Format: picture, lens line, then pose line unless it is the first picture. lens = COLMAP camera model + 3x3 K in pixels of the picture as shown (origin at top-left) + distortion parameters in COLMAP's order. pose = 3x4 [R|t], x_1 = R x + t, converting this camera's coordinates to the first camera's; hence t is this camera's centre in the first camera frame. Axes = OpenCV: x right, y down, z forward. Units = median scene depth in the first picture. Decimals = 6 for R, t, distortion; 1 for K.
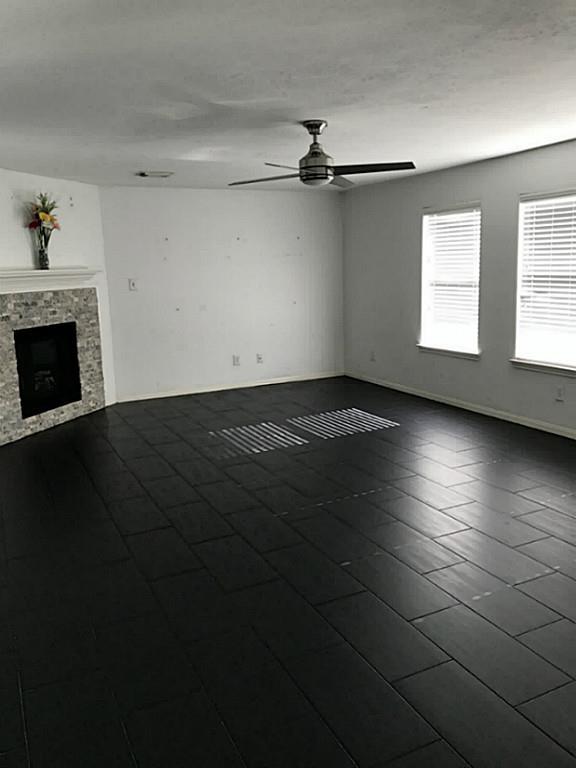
lens RADIAL K [[640.8, 0, 294.5], [0, 640.8, 387.3], [0, 0, 1]] dist [0.101472, -0.013505]
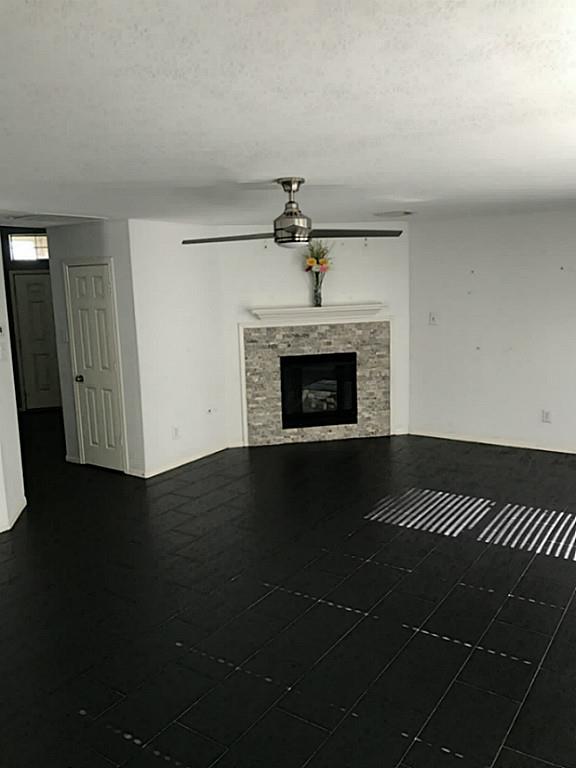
lens RADIAL K [[640.8, 0, 291.8], [0, 640.8, 383.9], [0, 0, 1]] dist [0.101472, -0.013505]
pose [[0.476659, 0.161628, -0.864102, 0.586346], [-0.149755, 0.983514, 0.101355, -0.151360], [0.866239, 0.081093, 0.493005, 0.404569]]
